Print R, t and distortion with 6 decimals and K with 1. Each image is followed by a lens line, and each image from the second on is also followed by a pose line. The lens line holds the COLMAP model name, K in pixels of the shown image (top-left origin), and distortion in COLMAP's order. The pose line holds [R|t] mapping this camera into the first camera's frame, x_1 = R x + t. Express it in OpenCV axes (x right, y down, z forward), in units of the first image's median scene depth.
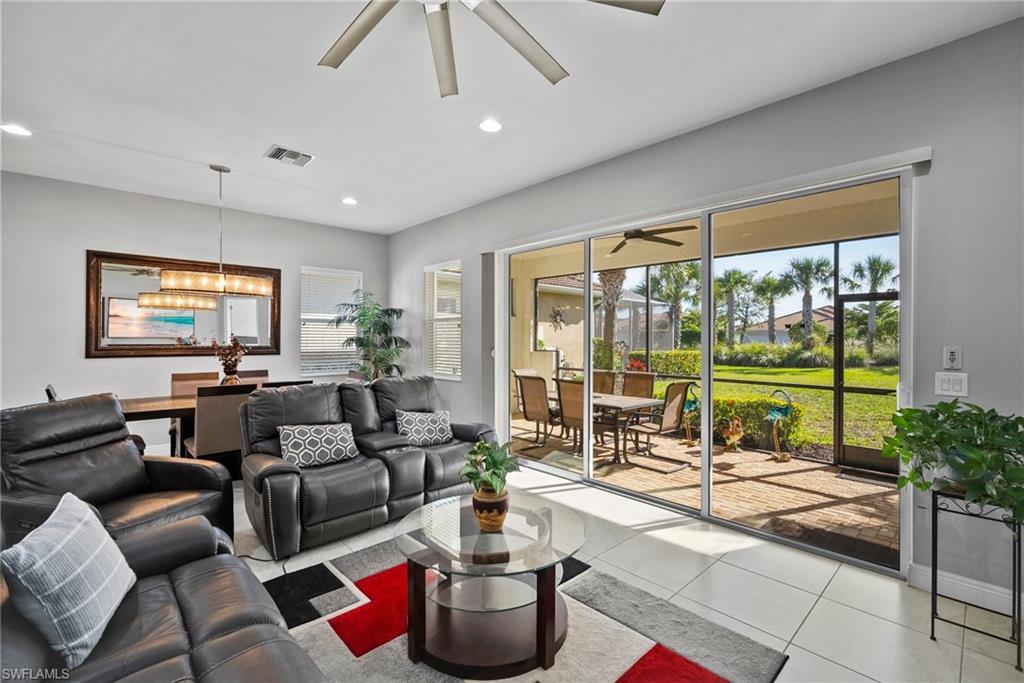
lens RADIAL K [[442.6, 0, 515.9], [0, 442.6, 337.0], [0, 0, 1]] dist [-0.012211, 0.001487]
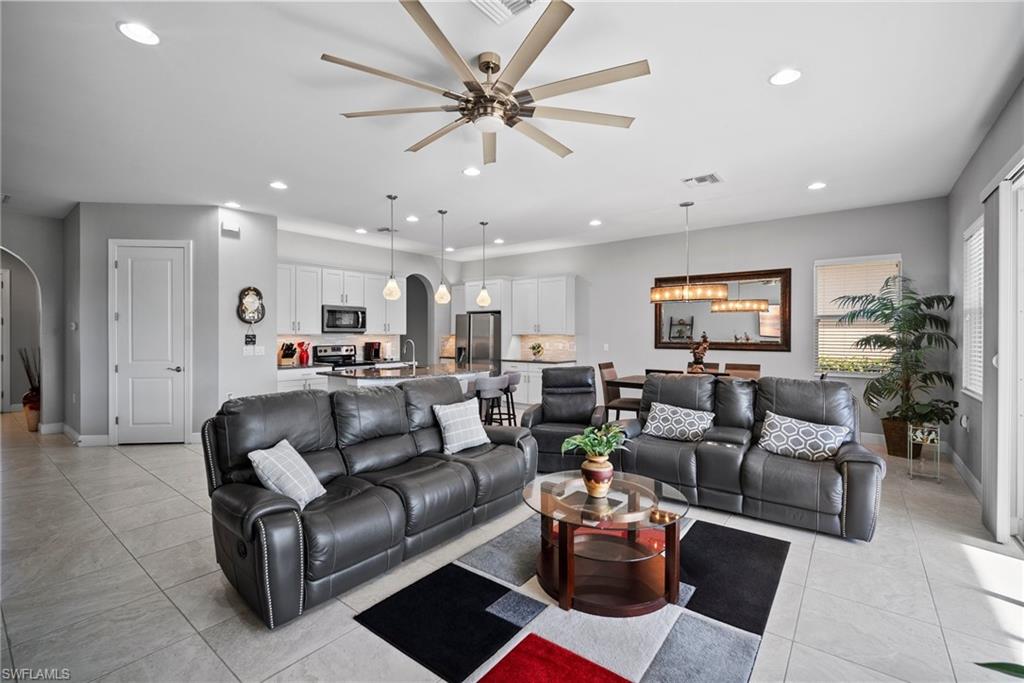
lens RADIAL K [[442.6, 0, 509.5], [0, 442.6, 333.9], [0, 0, 1]] dist [-0.012211, 0.001487]
pose [[0.156686, -0.004198, -0.987640, 0.491271], [0.000469, 0.999991, -0.004176, 0.003275], [0.987648, 0.000191, 0.156686, 0.264397]]
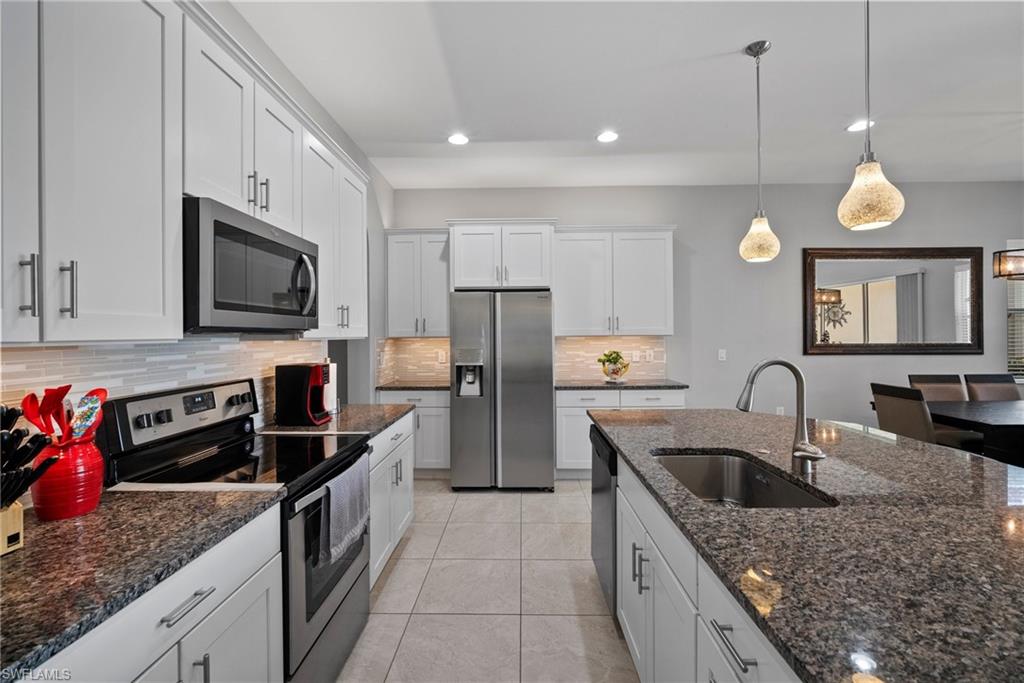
lens RADIAL K [[442.6, 0, 507.5], [0, 442.6, 335.9], [0, 0, 1]] dist [-0.012211, 0.001487]
pose [[0.717355, -0.006311, -0.696680, -0.798286], [0.009959, 0.999950, 0.001196, -0.004023], [0.696637, -0.007796, 0.717381, -0.217929]]
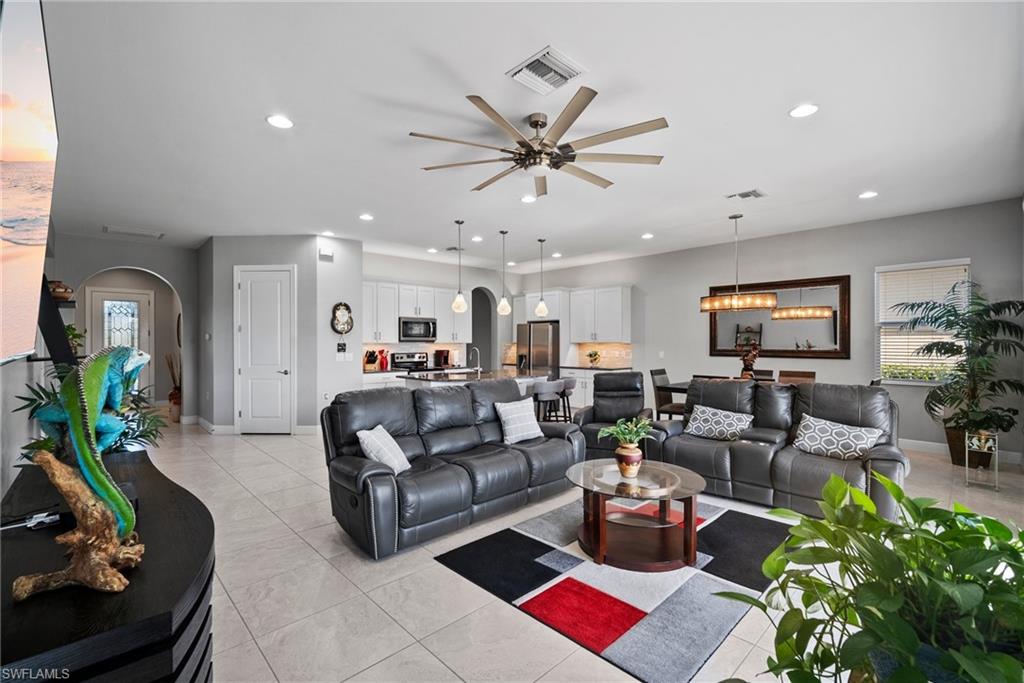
lens RADIAL K [[442.6, 0, 508.4], [0, 442.6, 341.8], [0, 0, 1]] dist [-0.012211, 0.001487]
pose [[0.011174, -0.005560, -0.999922, 0.620074], [0.002691, 0.999981, -0.005531, 0.004268], [0.999934, -0.002629, 0.011189, 0.271922]]
